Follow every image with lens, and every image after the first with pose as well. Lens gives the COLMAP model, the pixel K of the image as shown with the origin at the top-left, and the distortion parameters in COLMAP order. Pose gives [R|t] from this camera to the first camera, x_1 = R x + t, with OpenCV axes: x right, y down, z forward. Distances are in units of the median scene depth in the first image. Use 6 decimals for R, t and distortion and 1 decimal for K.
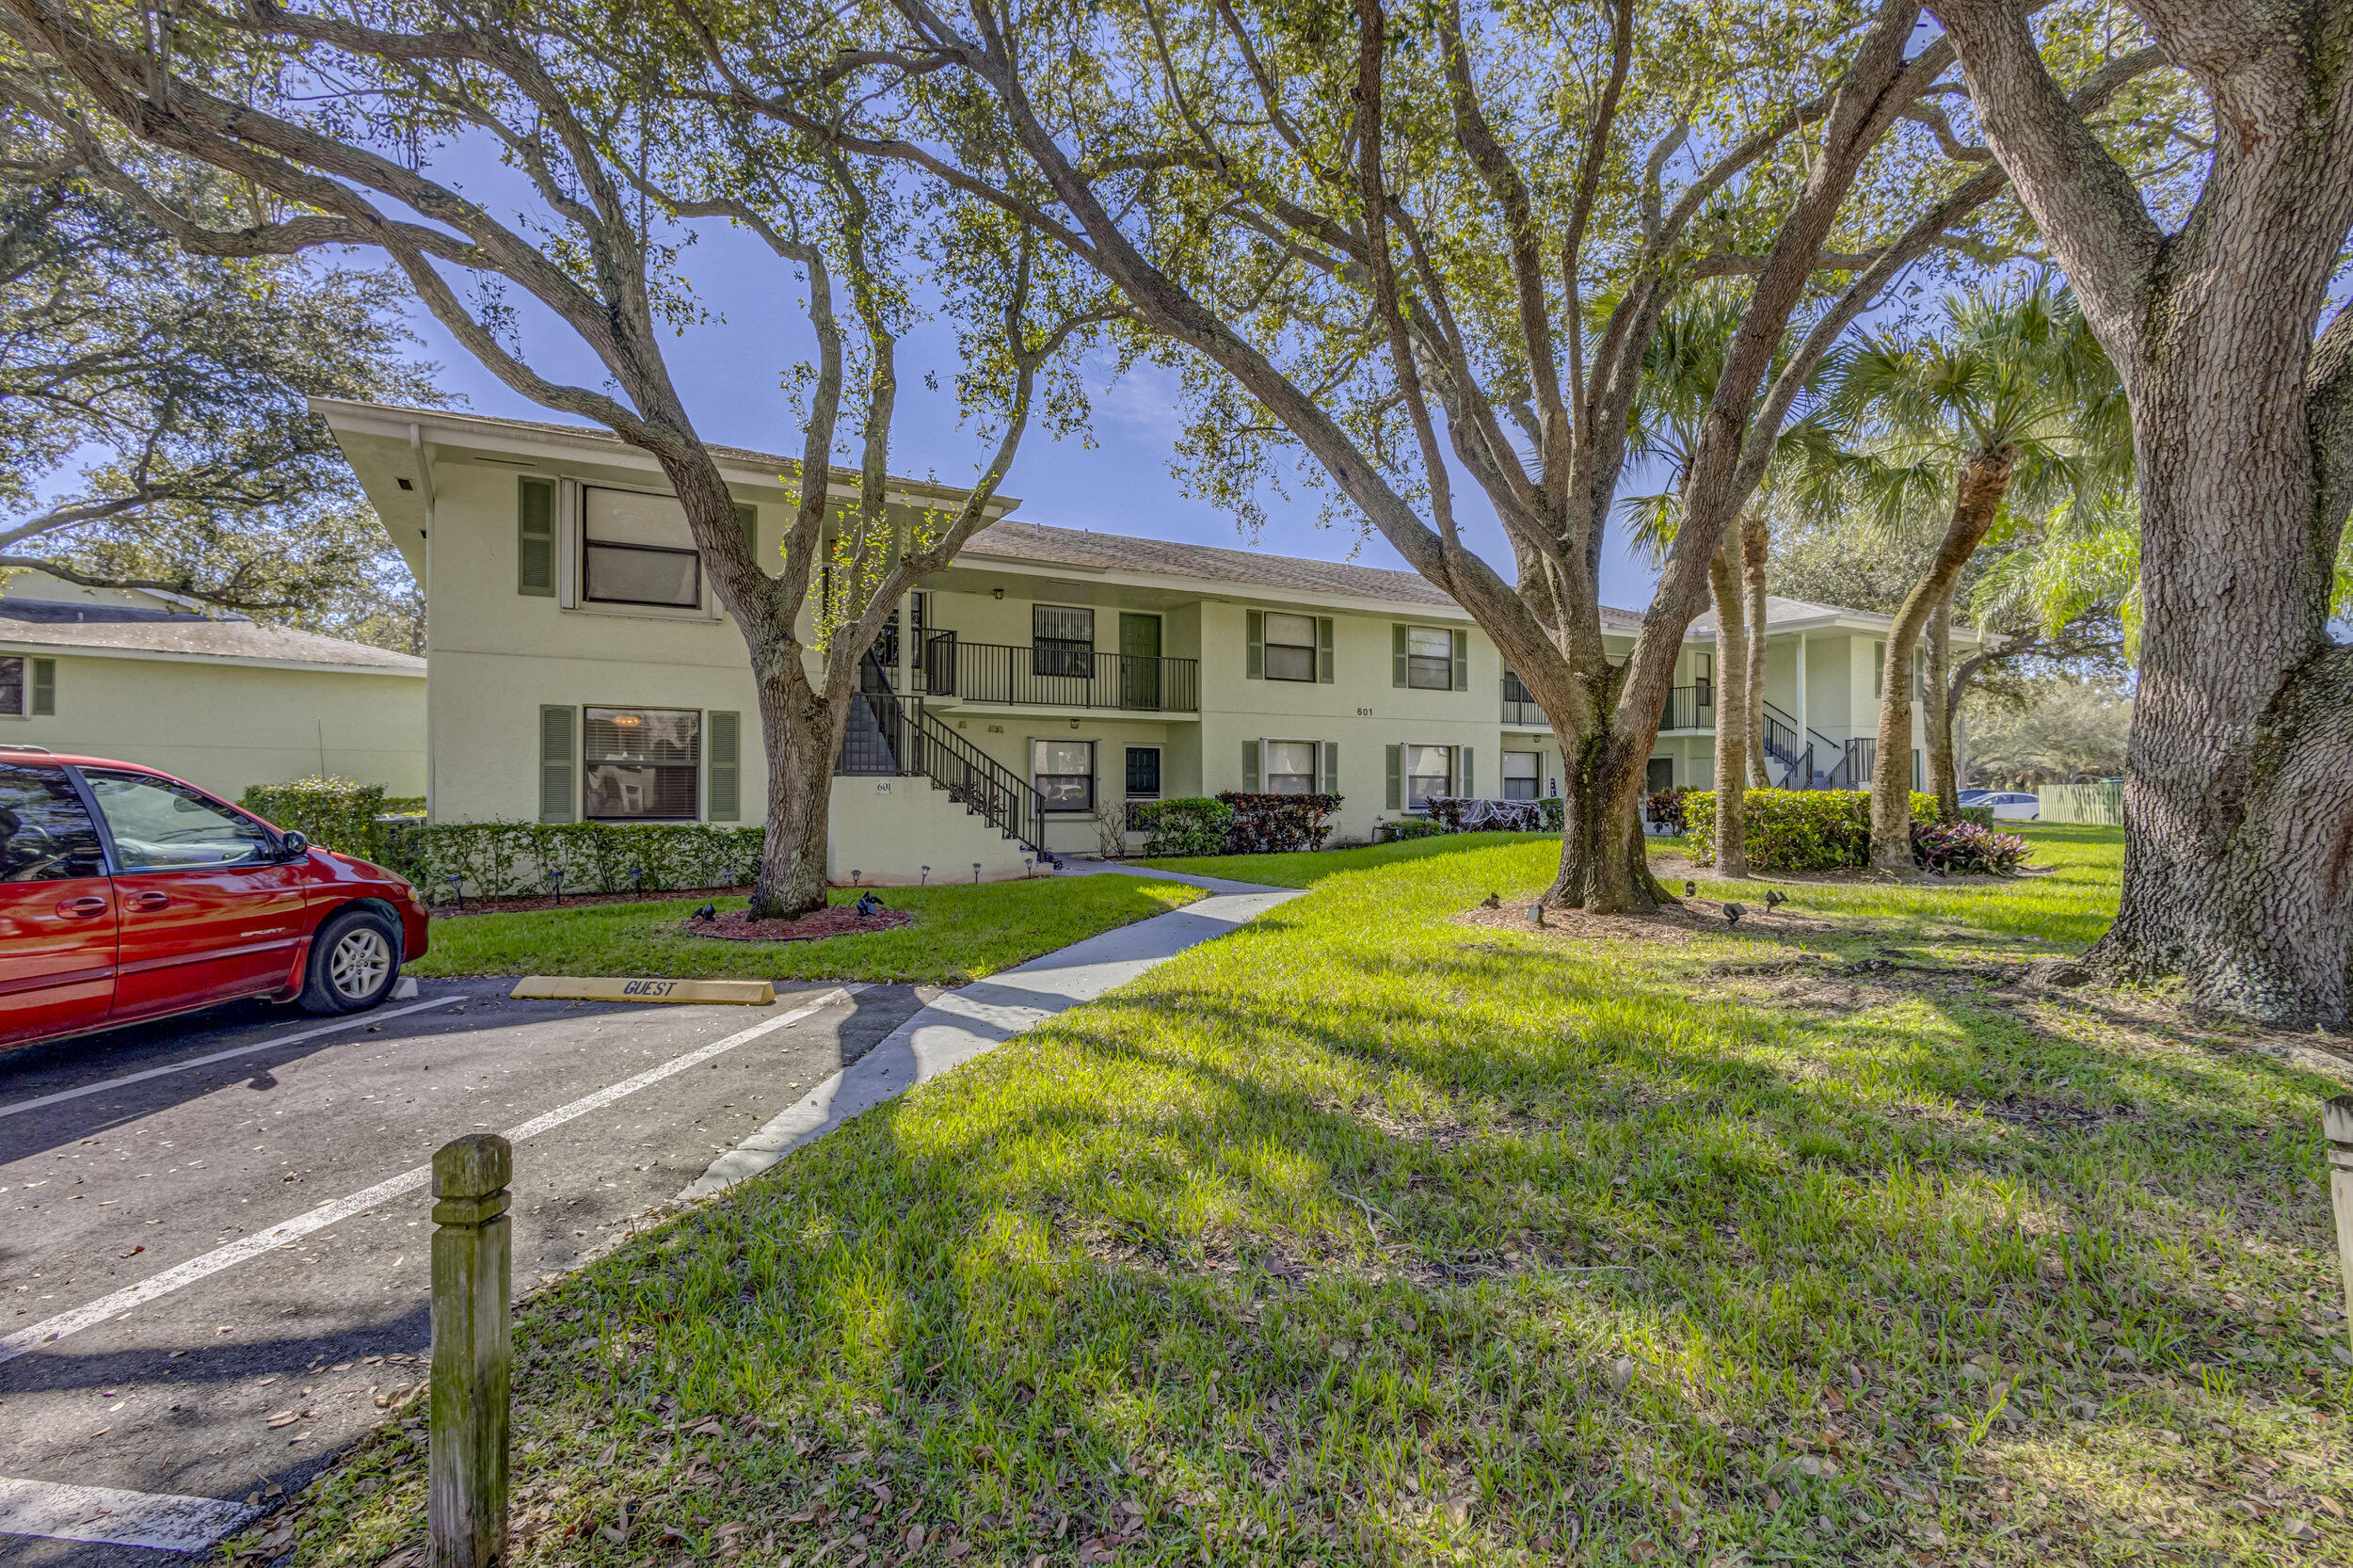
lens RADIAL K [[1097.0, 0, 1174.4], [0, 1097.0, 776.1], [0, 0, 1]] dist [0.000768, -0.000248]
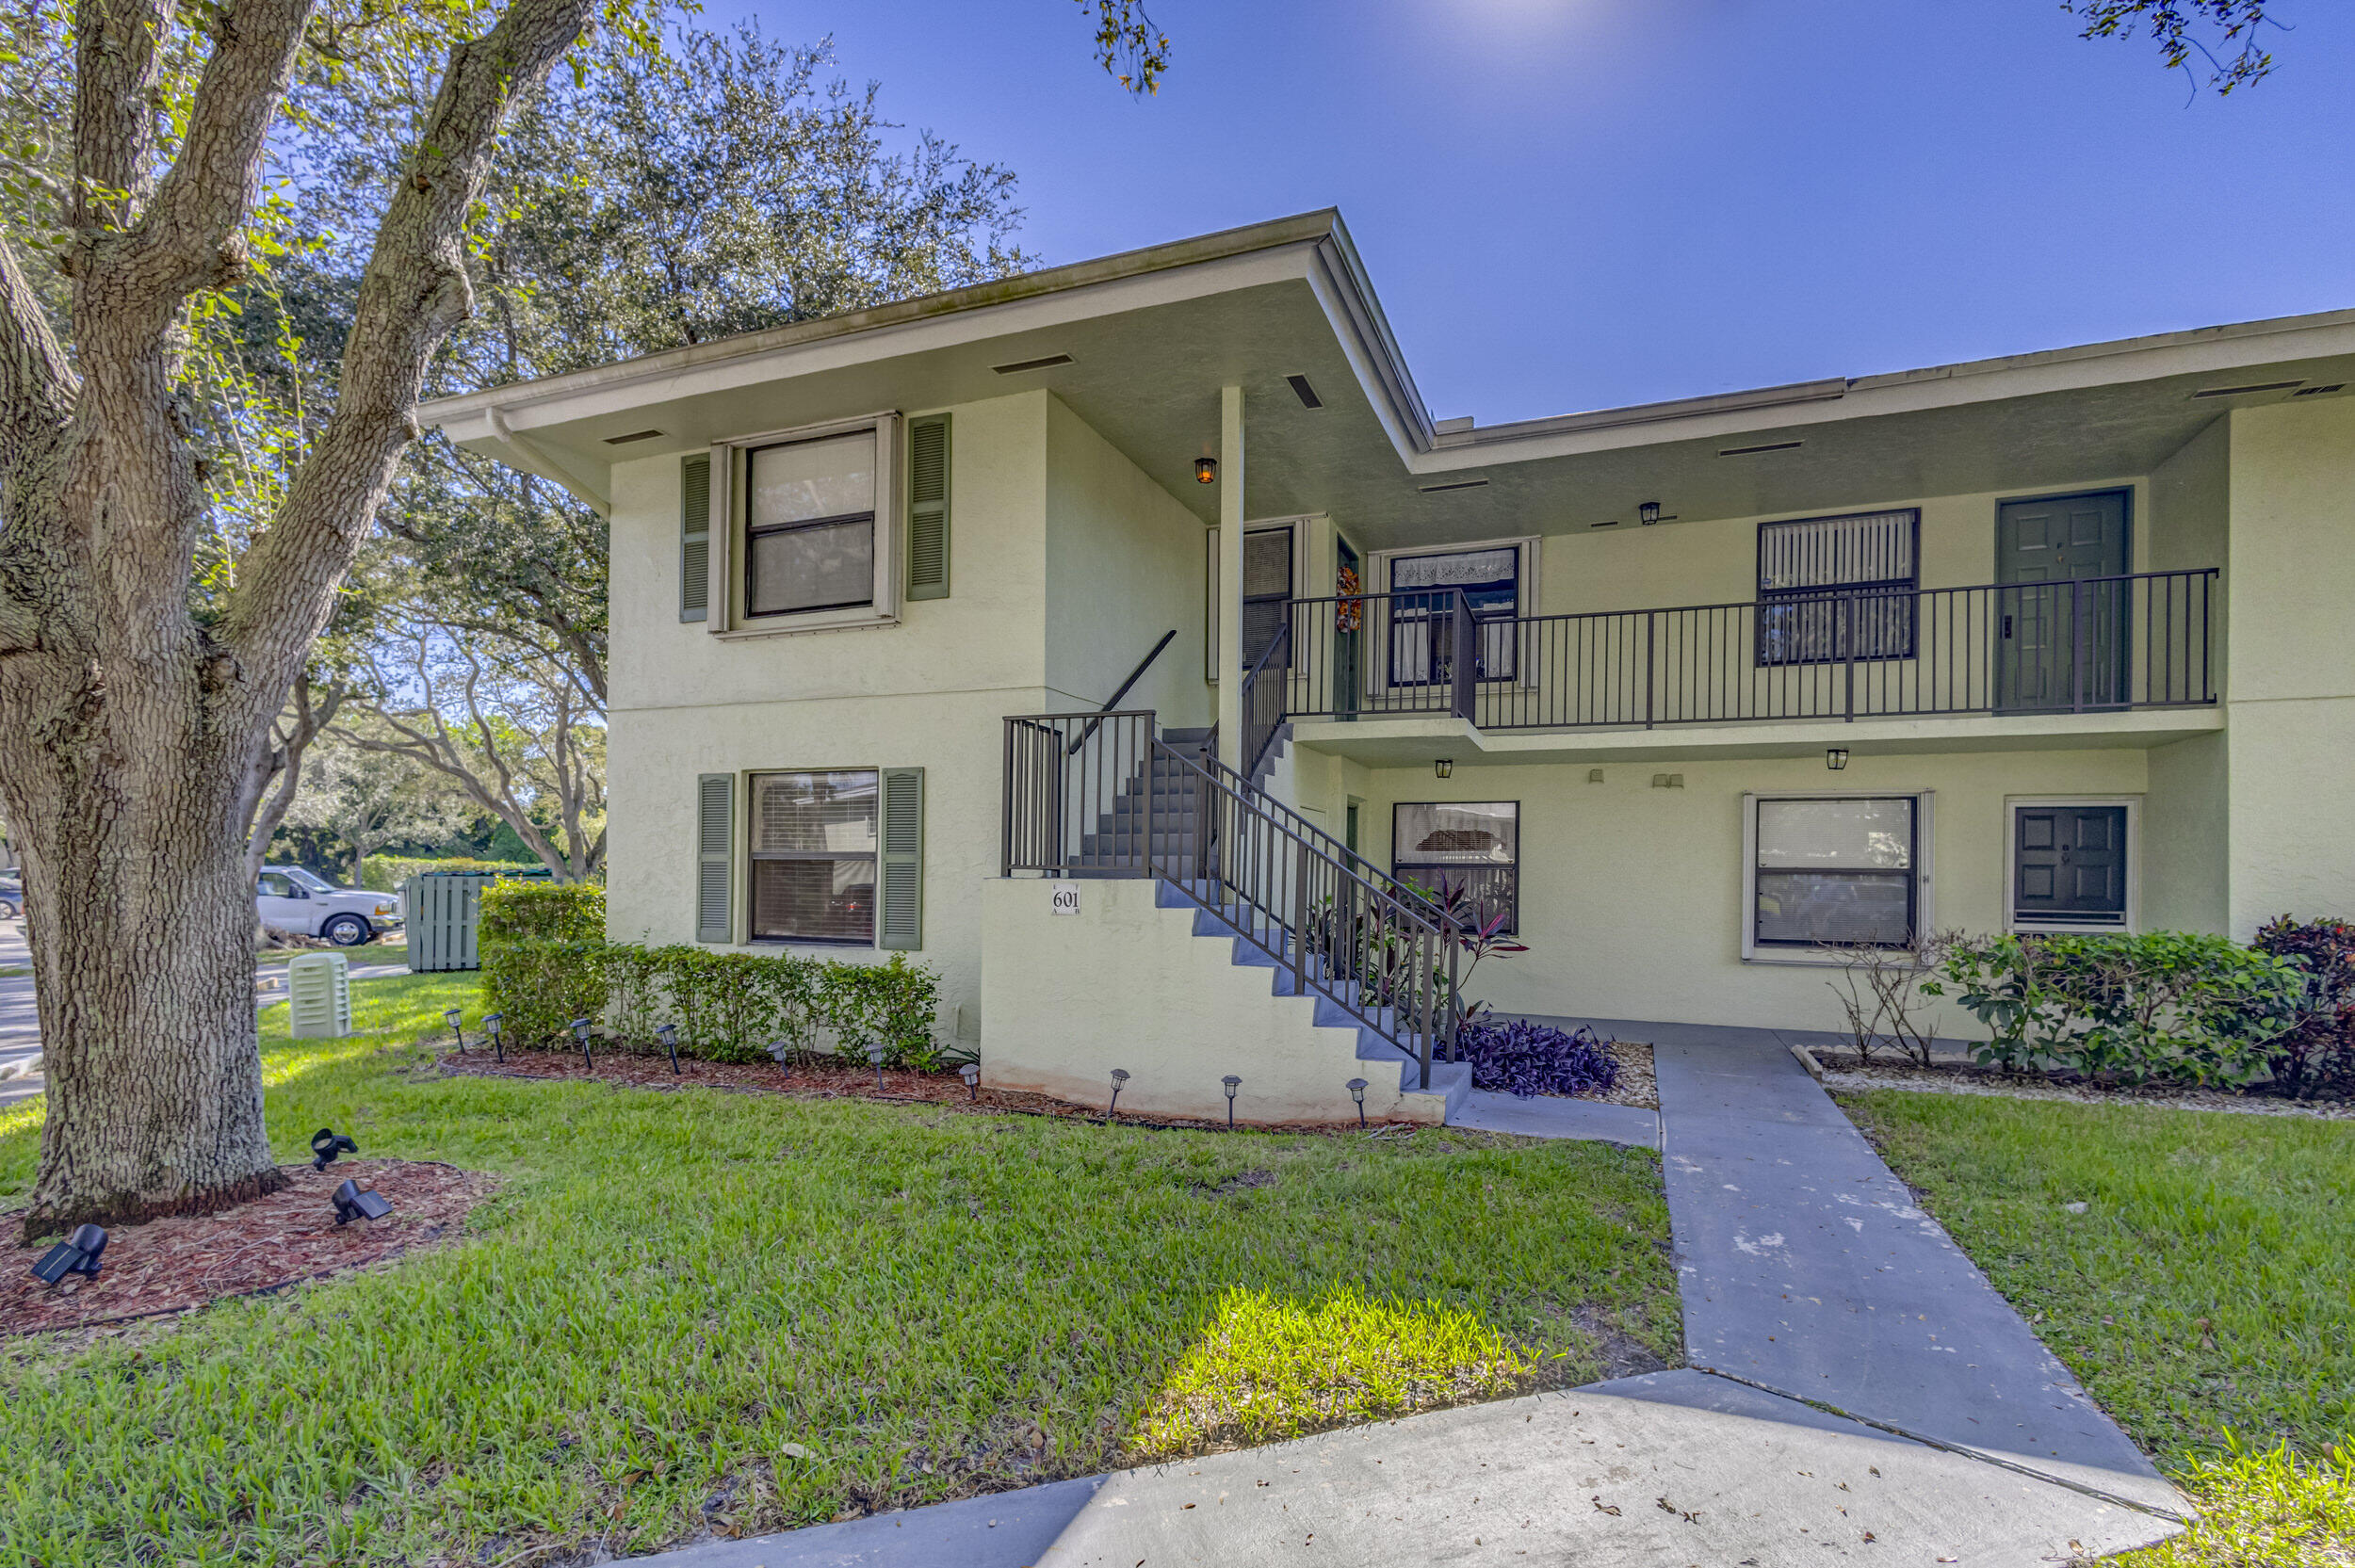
lens RADIAL K [[1132.0, 0, 1178.6], [0, 1132.0, 861.0], [0, 0, 1]] dist [0.002141, -0.001134]
pose [[0.608590, -0.006148, -0.793461, 0.110731], [0.001616, 0.999978, -0.006509, -0.002463], [0.793483, 0.002679, 0.608587, 0.474902]]
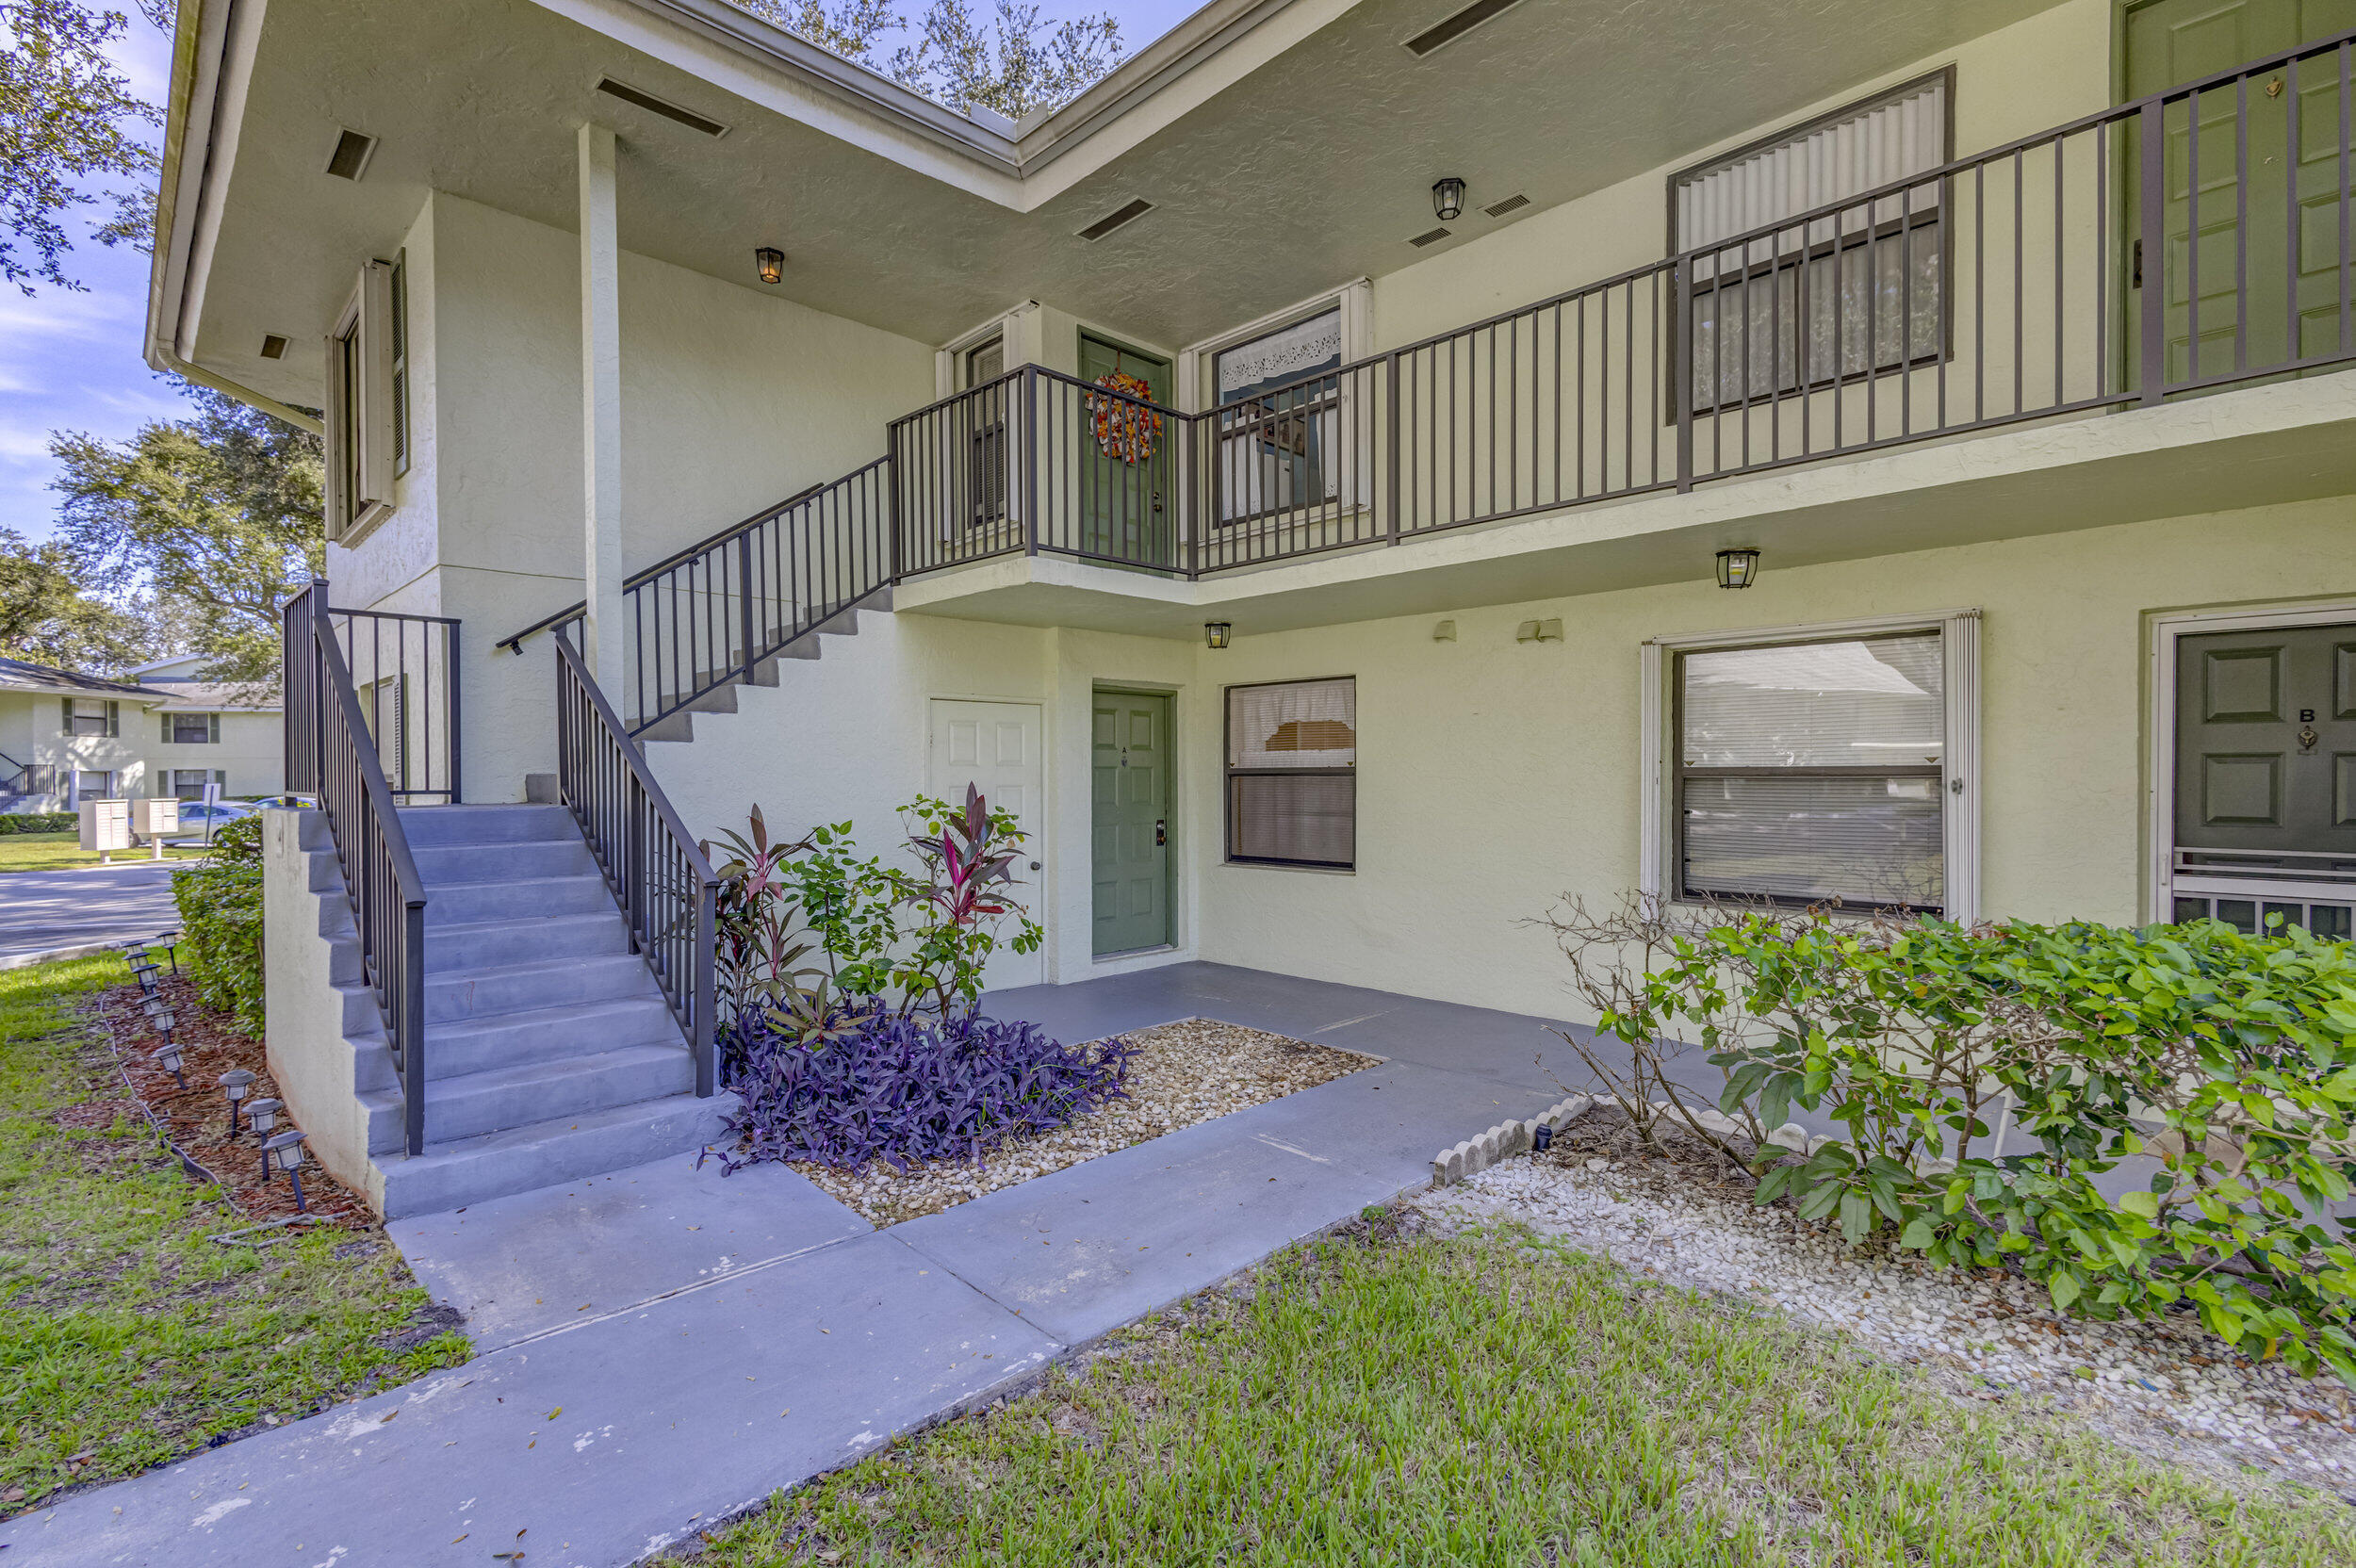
lens RADIAL K [[1098.4, 0, 1175.9], [0, 1098.4, 776.1], [0, 0, 1]] dist [0.000768, -0.000248]
pose [[0.231399, -0.001066, -0.972858, 0.115557], [0.020485, 0.999783, 0.003777, -0.003986], [0.972643, -0.020803, 0.231371, 0.784000]]
